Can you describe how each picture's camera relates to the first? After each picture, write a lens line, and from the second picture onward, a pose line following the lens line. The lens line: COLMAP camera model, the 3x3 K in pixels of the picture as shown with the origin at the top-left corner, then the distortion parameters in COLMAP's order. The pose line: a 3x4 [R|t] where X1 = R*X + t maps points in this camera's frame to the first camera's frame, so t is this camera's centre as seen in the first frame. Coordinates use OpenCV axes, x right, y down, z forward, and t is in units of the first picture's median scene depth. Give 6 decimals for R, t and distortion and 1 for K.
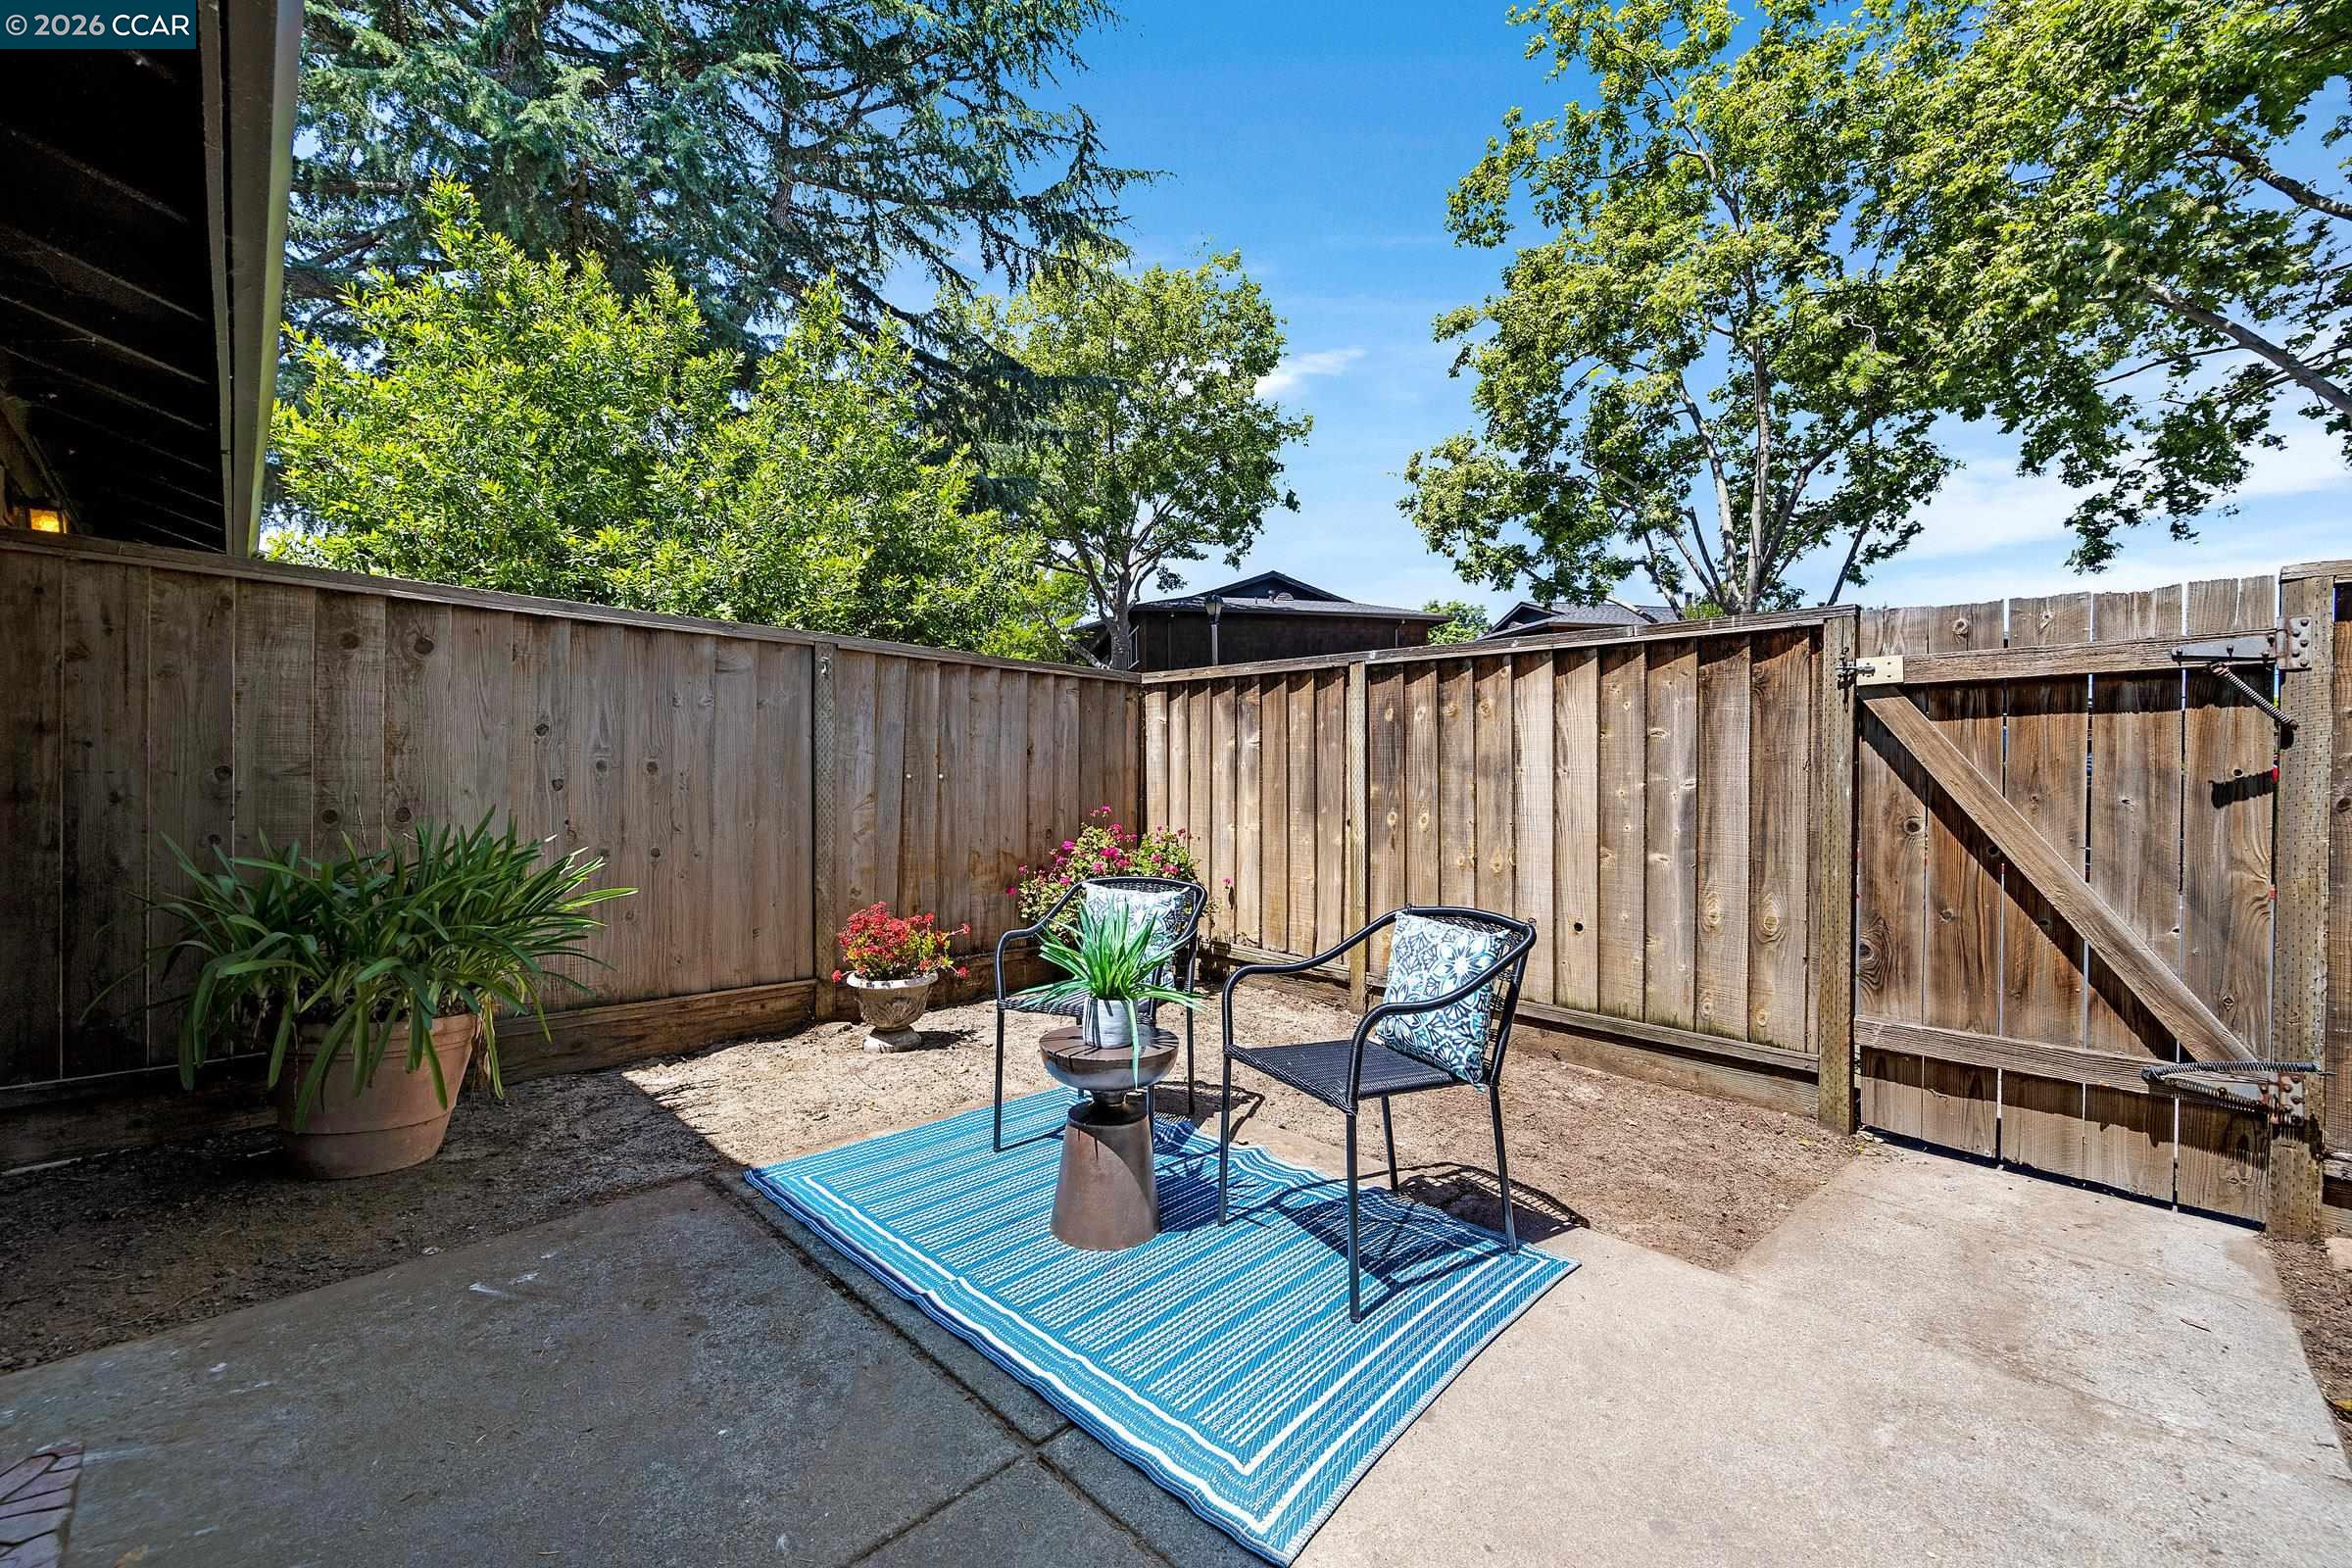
lens RADIAL K [[943.7, 0, 1155.1], [0, 943.7, 779.8], [0, 0, 1]] dist [-0.003500, -0.000122]
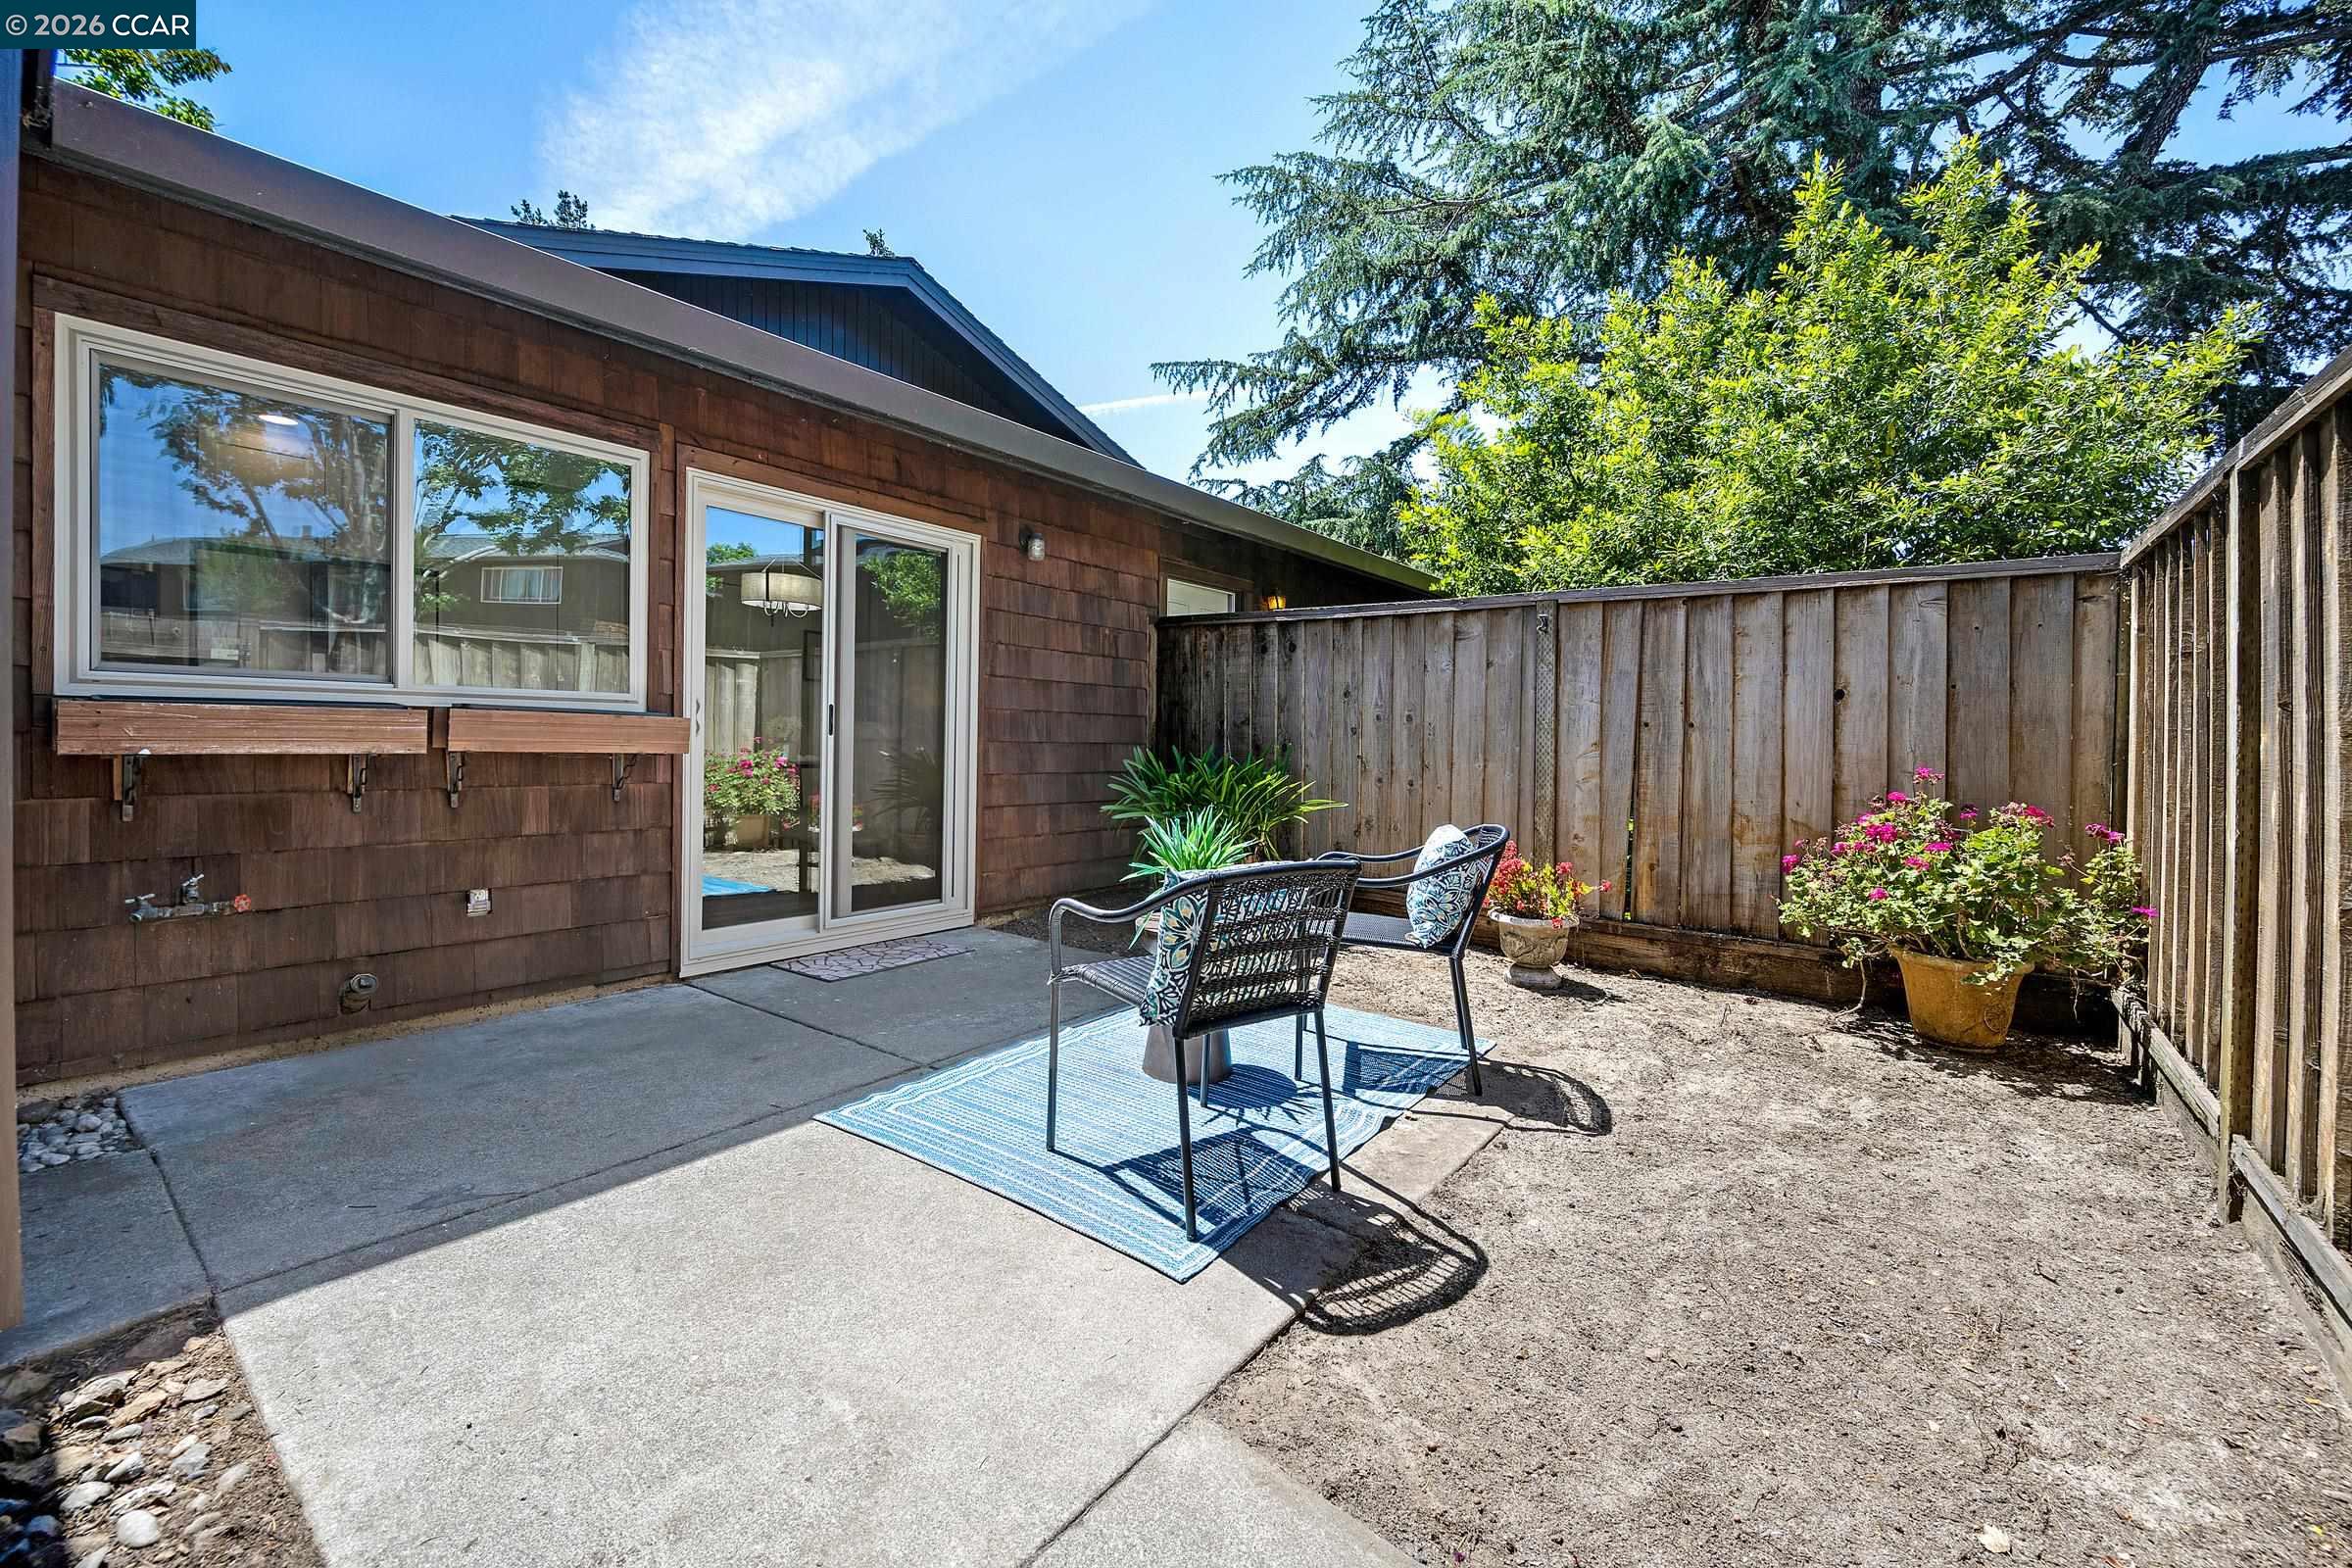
lens RADIAL K [[943.7, 0, 1198.7], [0, 943.7, 737.1], [0, 0, 1]] dist [-0.003500, -0.000122]
pose [[0.142253, -0.000680, -0.989830, 0.820518], [-0.015346, 0.999878, -0.002893, 0.023782], [0.989711, 0.015602, 0.142225, 0.572767]]
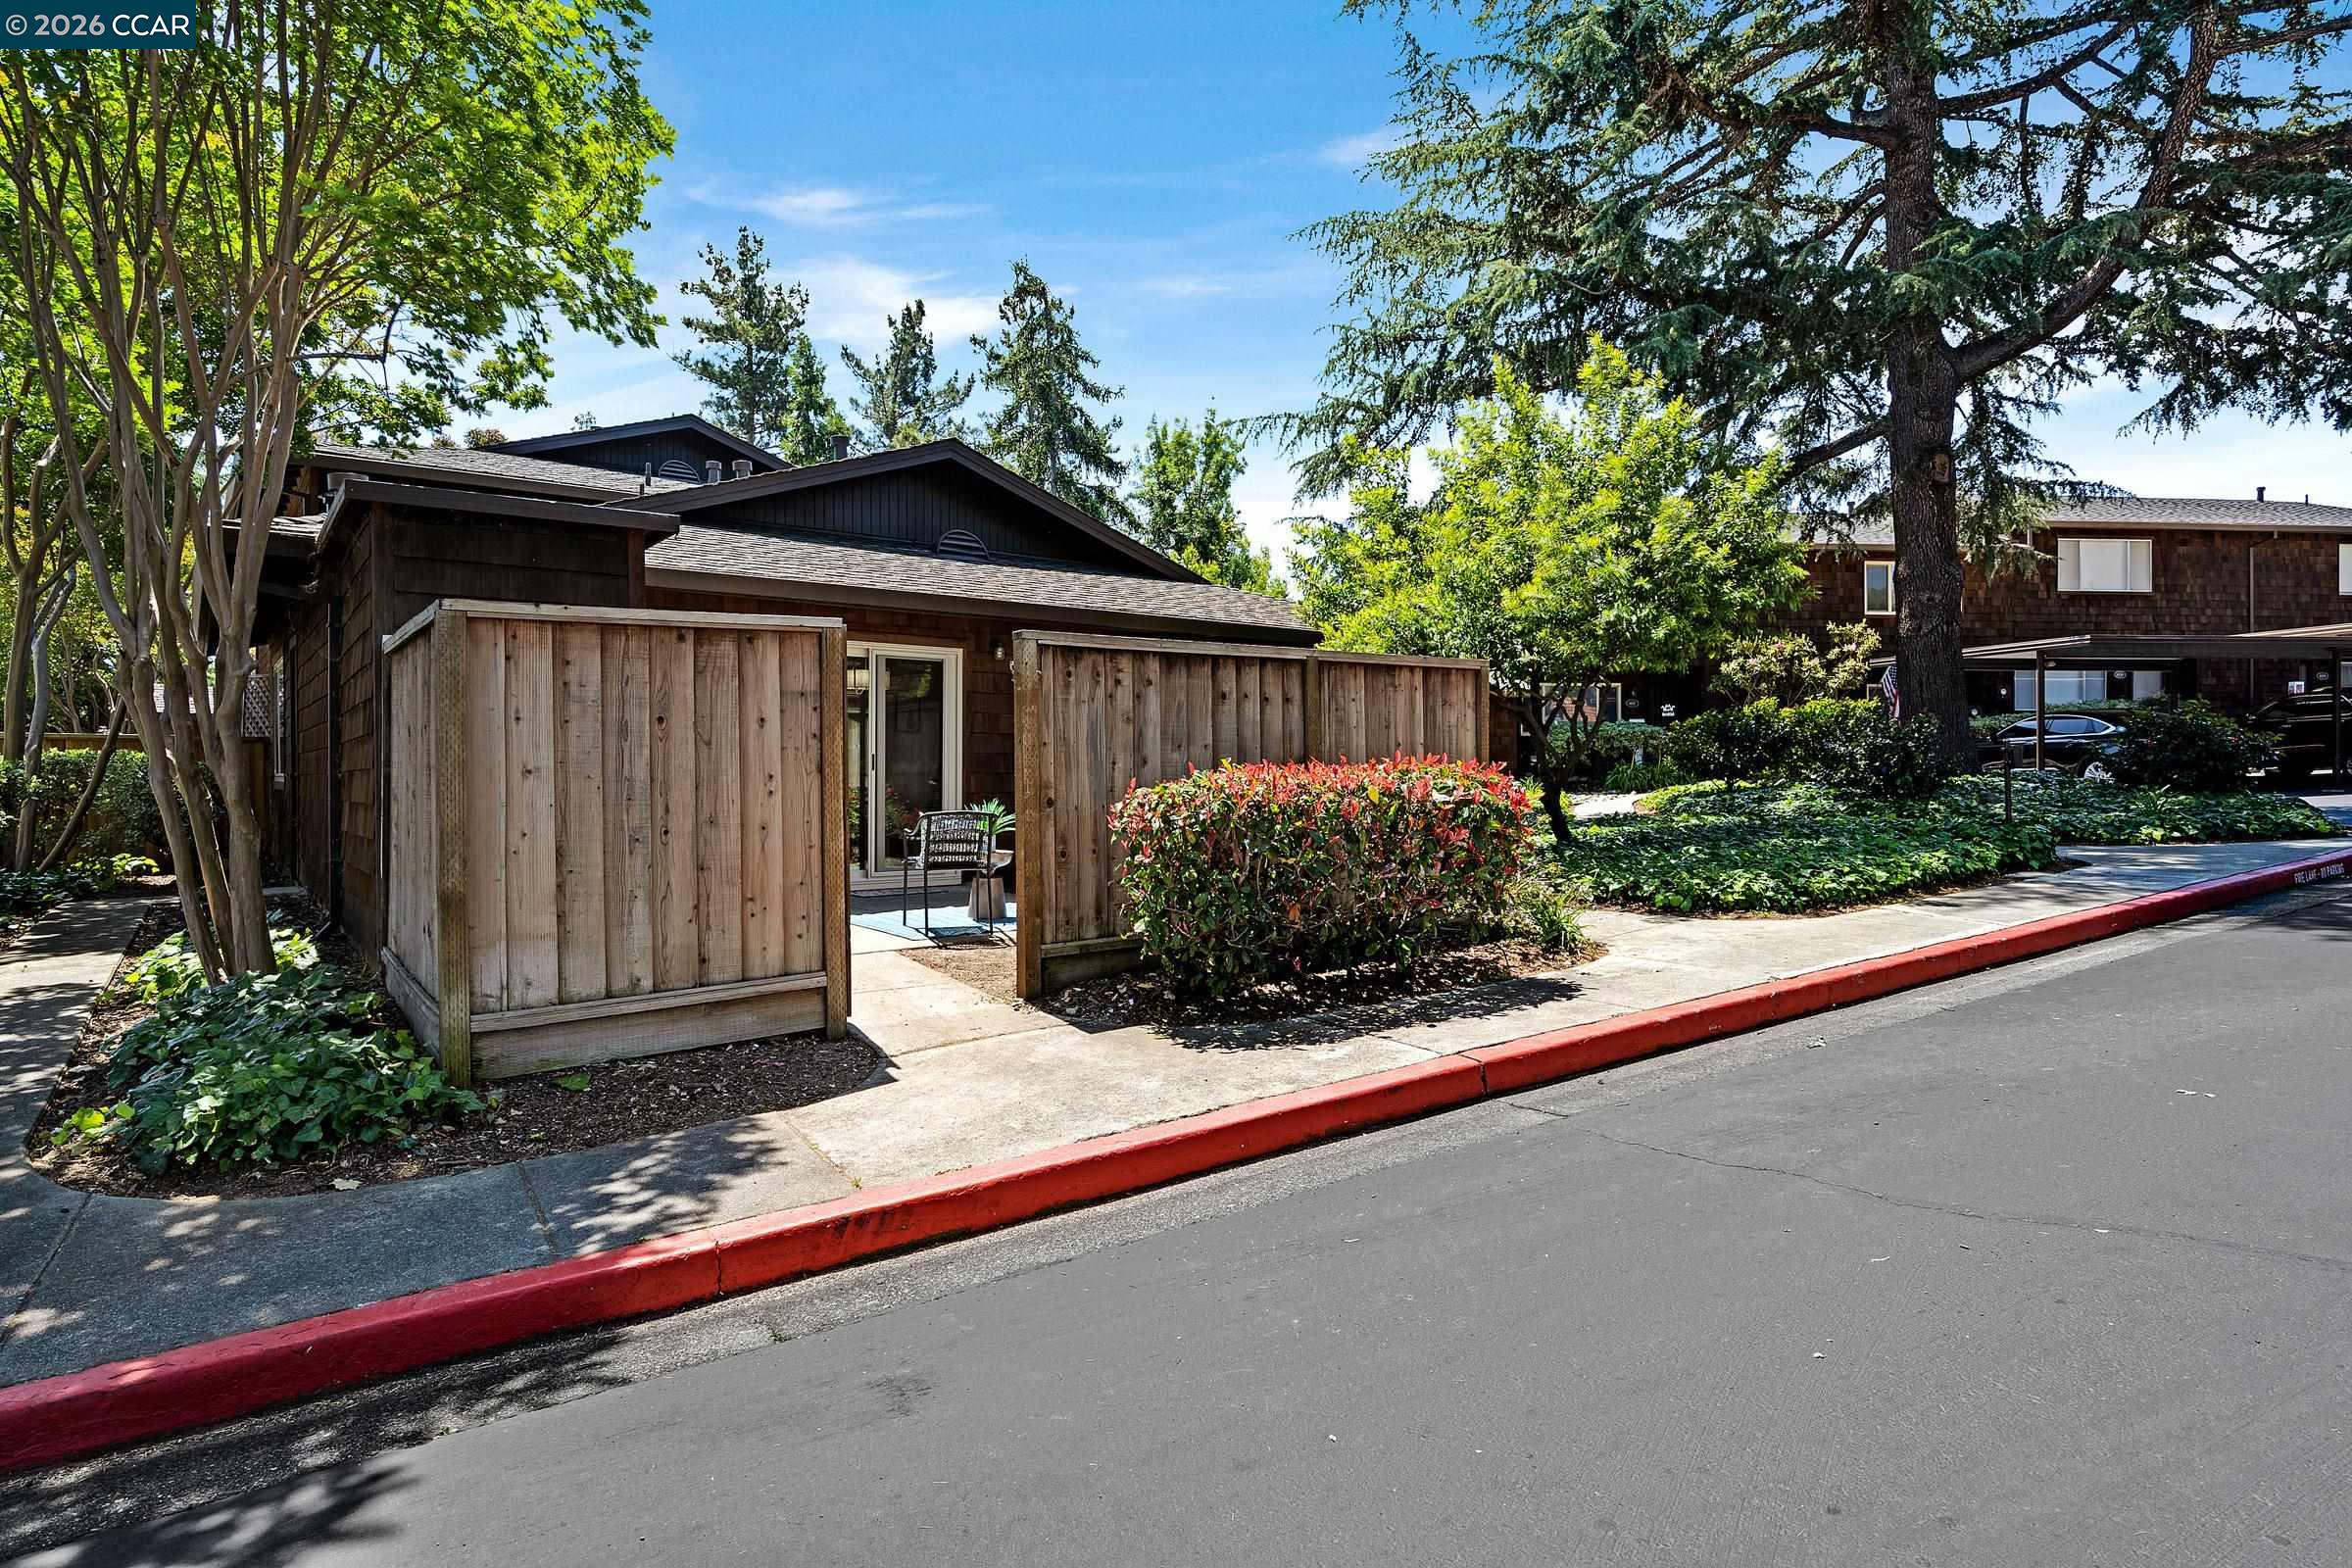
lens RADIAL K [[1284.0, 0, 1170.5], [0, 1284.0, 773.8], [0, 0, 1]] dist [-0.001977, -0.000235]
pose [[-0.134565, 0.004185, -0.990896, 2.652222], [-0.002439, 0.999987, 0.004554, 0.017729], [0.990902, 0.003030, -0.134553, 1.473360]]
